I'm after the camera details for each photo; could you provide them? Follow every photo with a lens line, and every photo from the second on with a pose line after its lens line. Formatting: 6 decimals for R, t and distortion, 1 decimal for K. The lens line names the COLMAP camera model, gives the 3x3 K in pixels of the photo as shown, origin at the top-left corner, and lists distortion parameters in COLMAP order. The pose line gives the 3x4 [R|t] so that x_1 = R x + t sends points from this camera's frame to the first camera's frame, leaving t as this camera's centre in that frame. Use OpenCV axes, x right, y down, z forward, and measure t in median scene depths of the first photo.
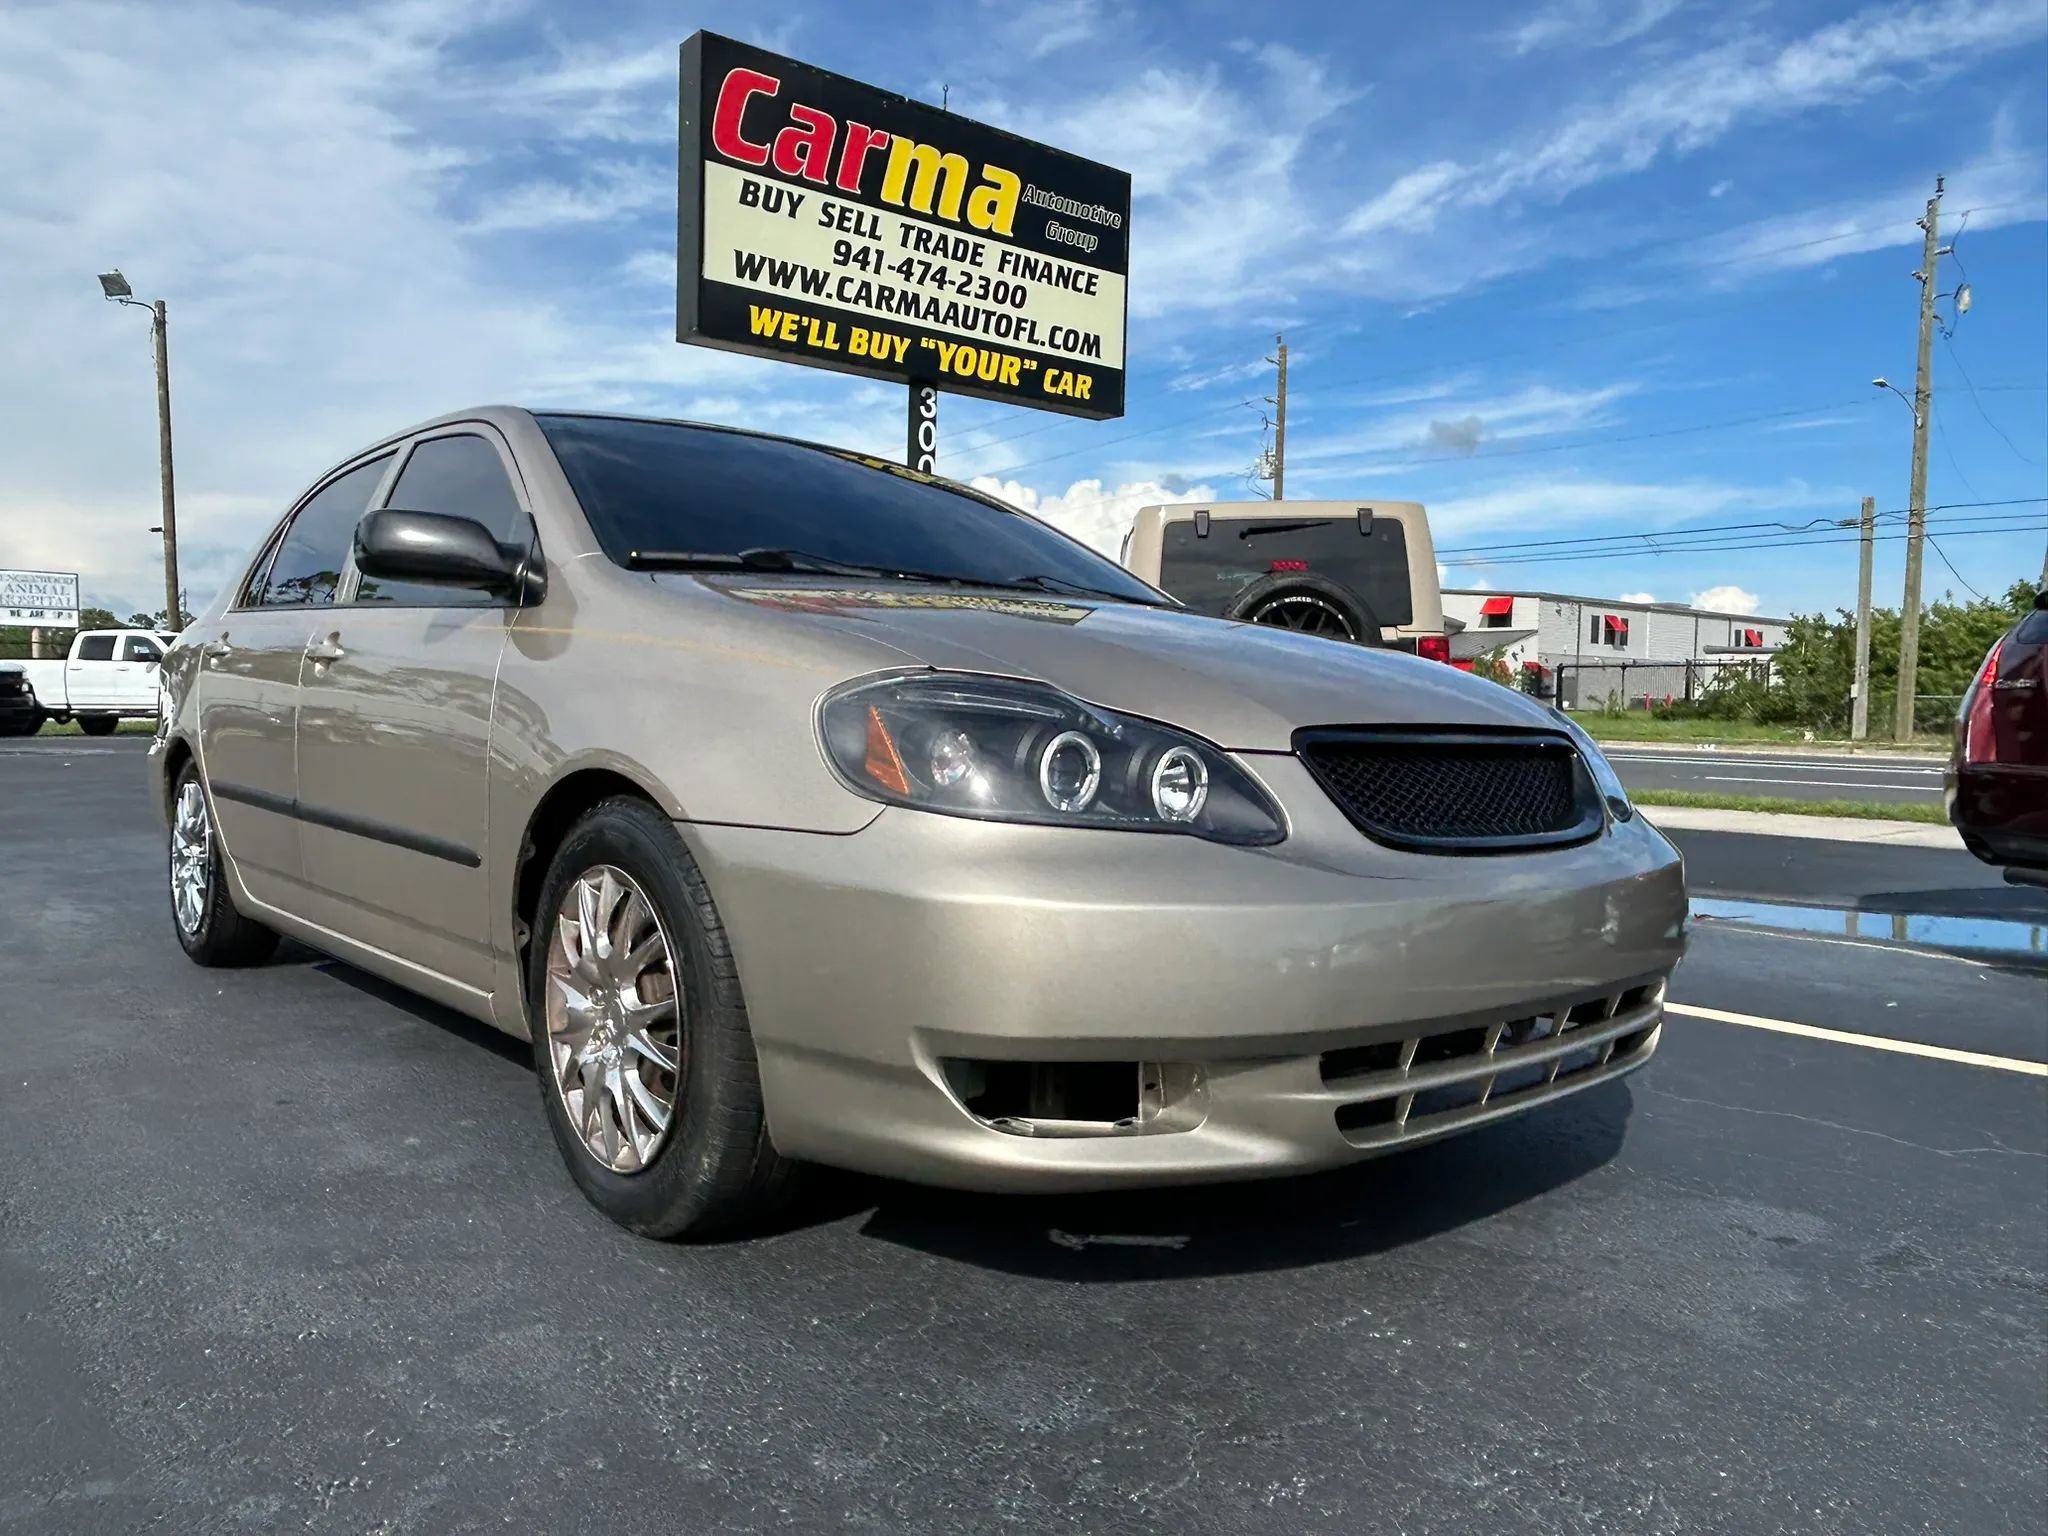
lens RADIAL K [[1434.0, 0, 1030.8], [0, 1434.0, 776.6], [0, 0, 1]] dist [0.005297, -0.002378]
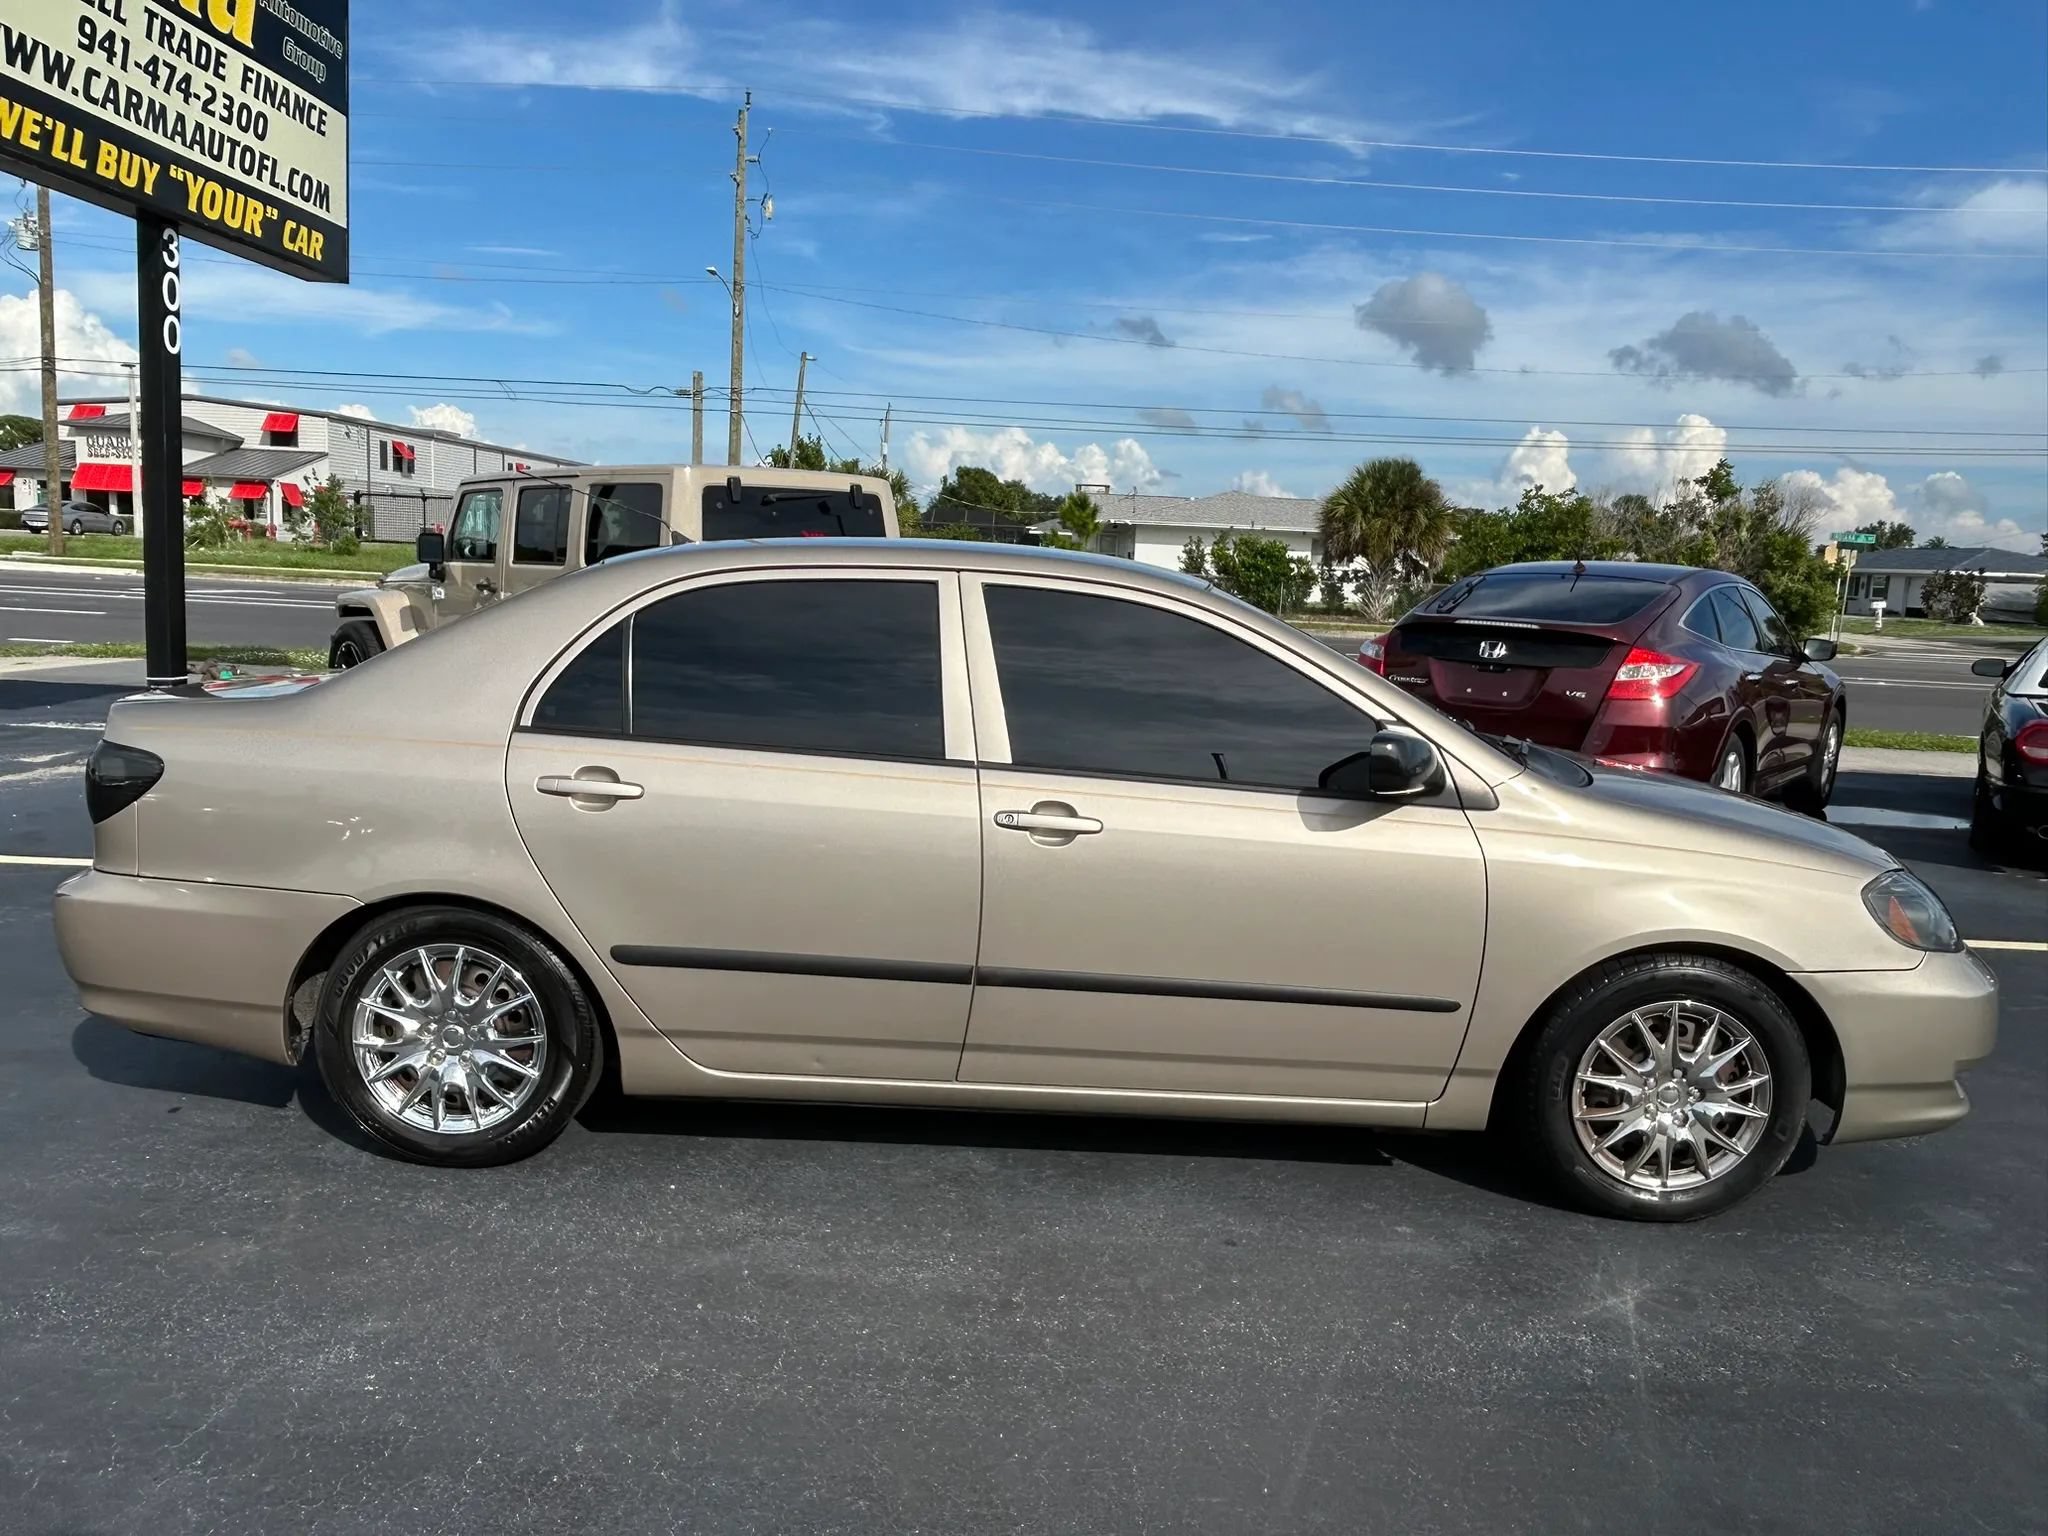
lens RADIAL K [[1440.7, 0, 1017.9], [0, 1440.7, 769.9], [0, 0, 1]] dist [-0.008080, 0.003756]
pose [[0.668974, -0.090927, 0.737703, -0.371458], [-0.001037, 0.992374, 0.123258, -0.076238], [-0.743285, -0.083221, 0.663779, 0.113863]]
